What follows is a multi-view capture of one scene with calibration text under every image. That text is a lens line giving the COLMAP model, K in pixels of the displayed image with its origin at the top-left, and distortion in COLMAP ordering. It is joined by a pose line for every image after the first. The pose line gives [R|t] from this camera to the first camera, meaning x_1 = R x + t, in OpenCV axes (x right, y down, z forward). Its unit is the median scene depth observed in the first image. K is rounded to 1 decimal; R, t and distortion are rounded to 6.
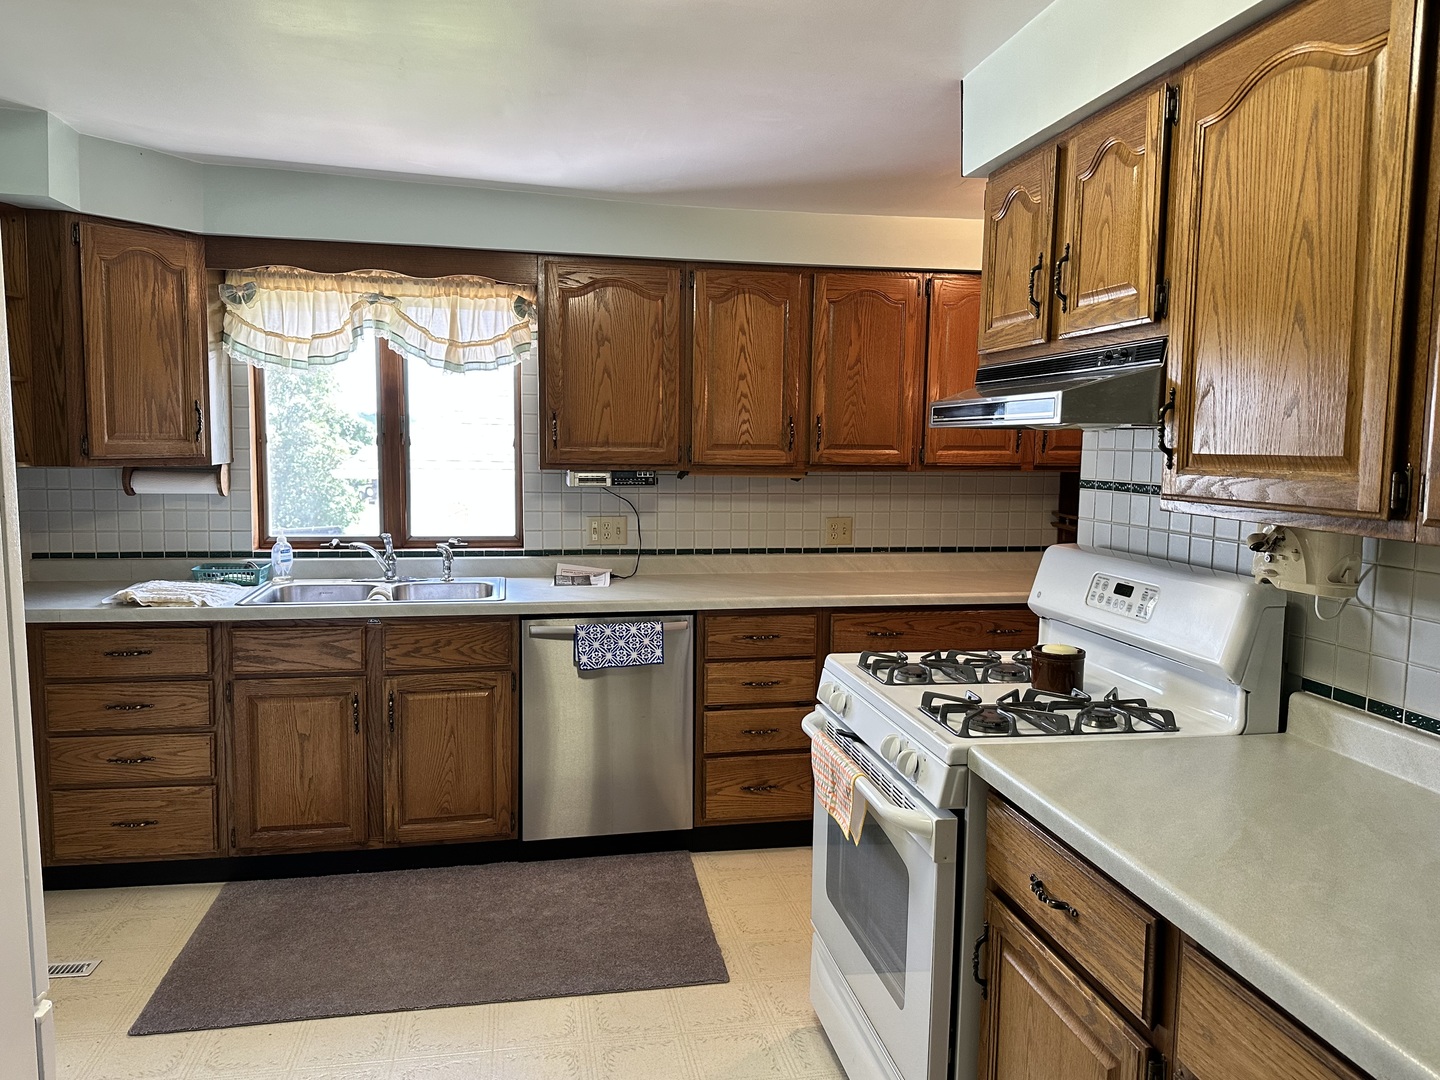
lens RADIAL K [[1023.7, 0, 720.0], [0, 1023.7, 540.0], [0, 0, 1]] dist [0.027032, 0.001381]
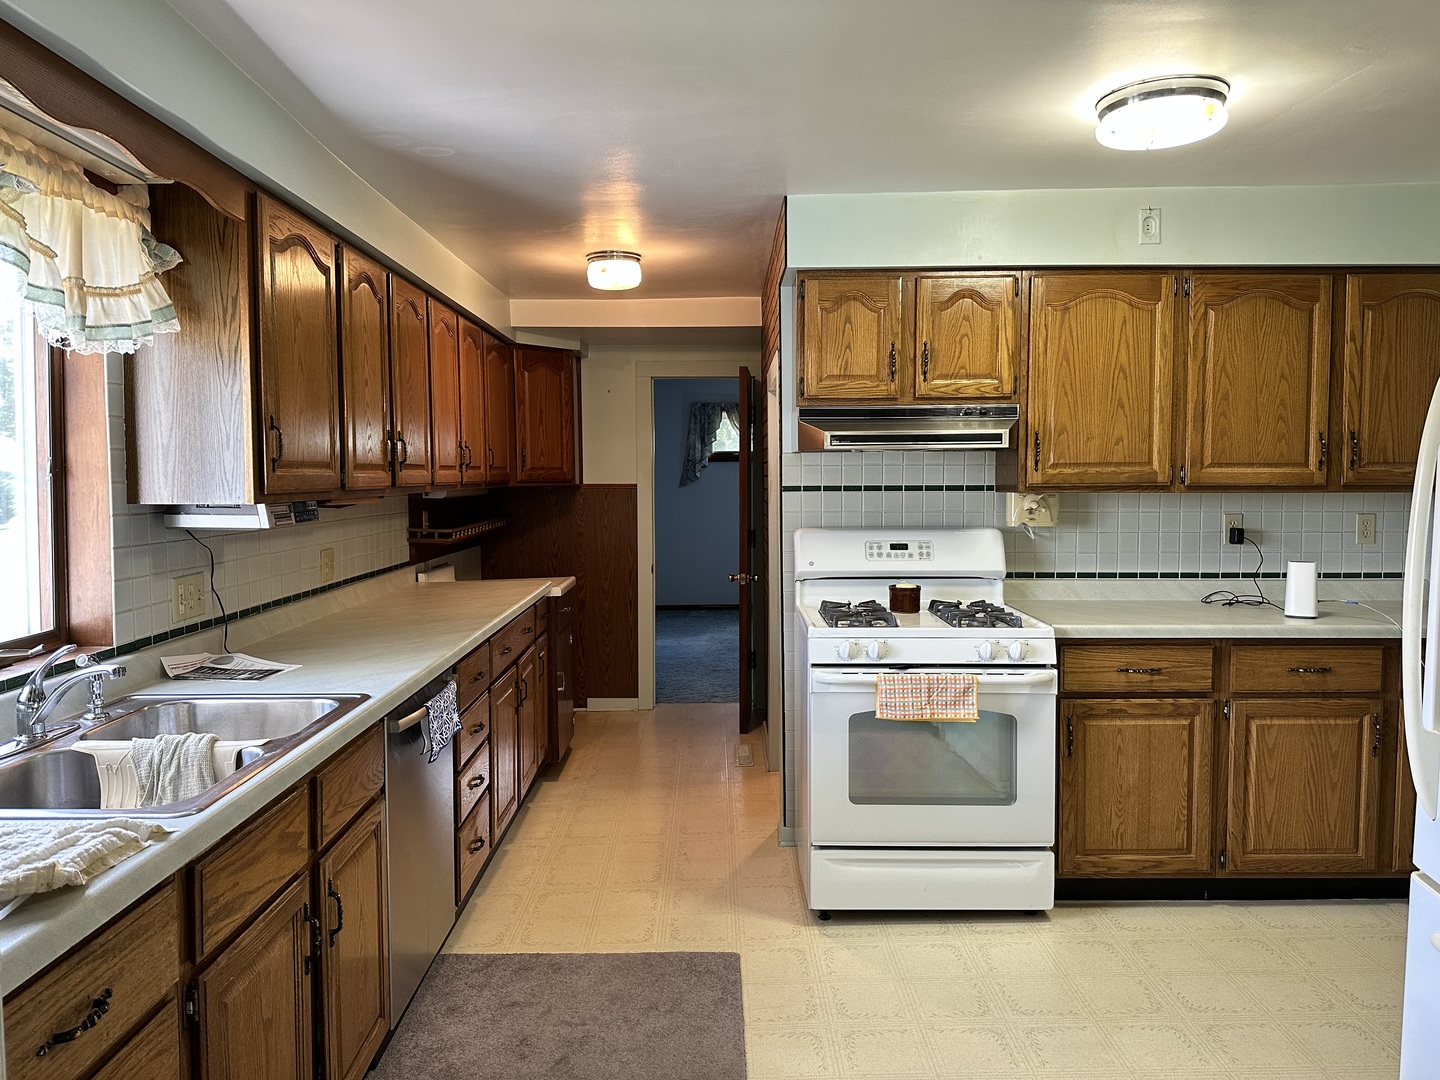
lens RADIAL K [[1006.3, 0, 720.0], [0, 1006.3, 540.0], [0, 0, 1]] dist [0.240717, -0.315214]
pose [[0.165711, -0.074132, 0.983384, -1.337363], [0.103217, 0.992998, 0.057464, -0.091617], [-0.980758, 0.091980, 0.172203, 1.027337]]
